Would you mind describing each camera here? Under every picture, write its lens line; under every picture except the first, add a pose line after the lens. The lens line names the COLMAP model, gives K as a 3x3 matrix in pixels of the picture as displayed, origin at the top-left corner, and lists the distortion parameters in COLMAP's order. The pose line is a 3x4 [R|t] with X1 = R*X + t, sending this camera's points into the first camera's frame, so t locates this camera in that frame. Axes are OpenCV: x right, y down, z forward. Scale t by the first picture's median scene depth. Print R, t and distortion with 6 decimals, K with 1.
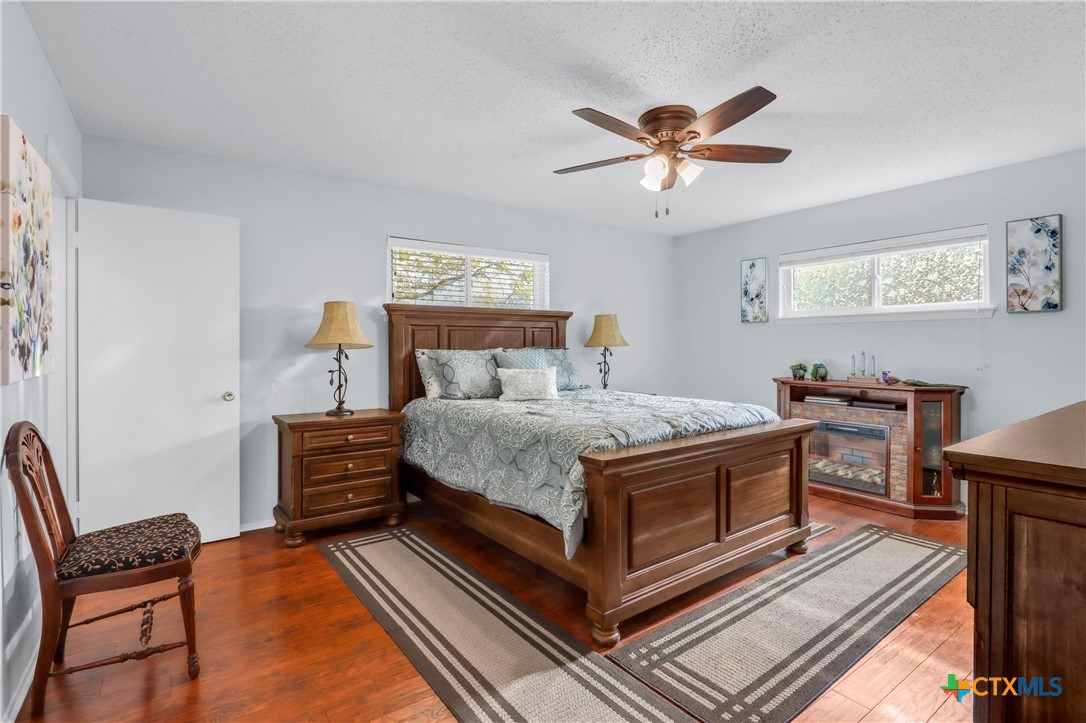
lens RADIAL K [[513.0, 0, 541.0], [0, 513.0, 358.0], [0, 0, 1]] dist [-0.021307, -0.000264]
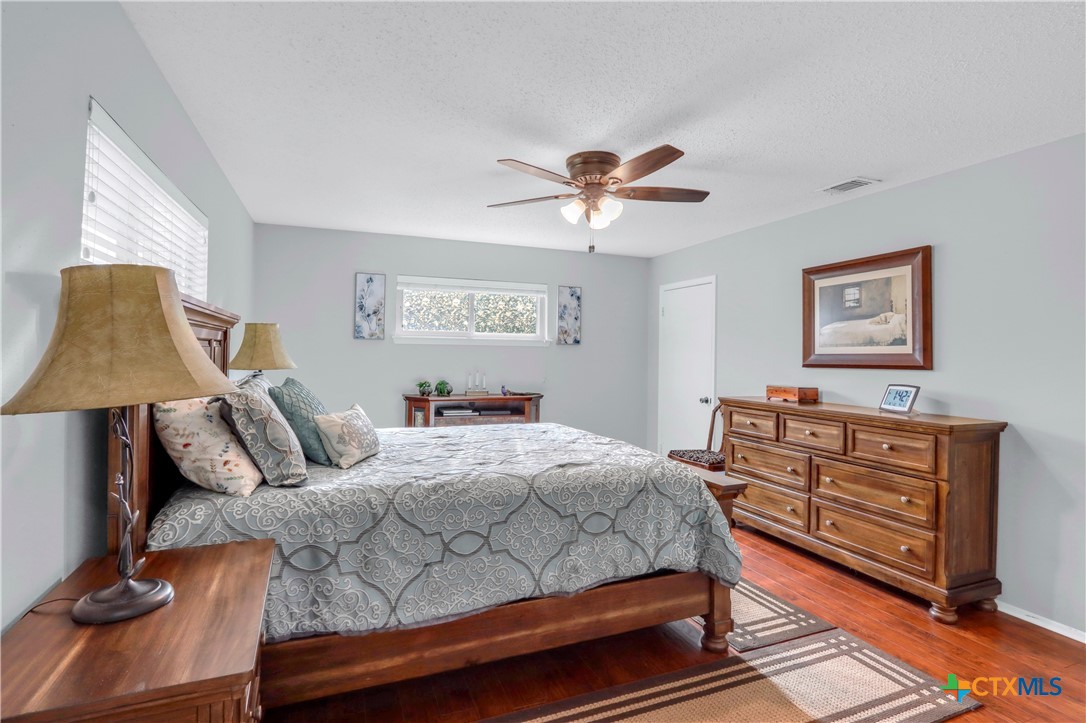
lens RADIAL K [[513.0, 0, 541.0], [0, 513.0, 358.0], [0, 0, 1]] dist [-0.021307, -0.000264]
pose [[0.263955, -0.001092, 0.964534, -0.623400], [0.005537, 0.999985, -0.000384, -0.047433], [-0.964519, 0.005442, 0.263957, 0.638967]]
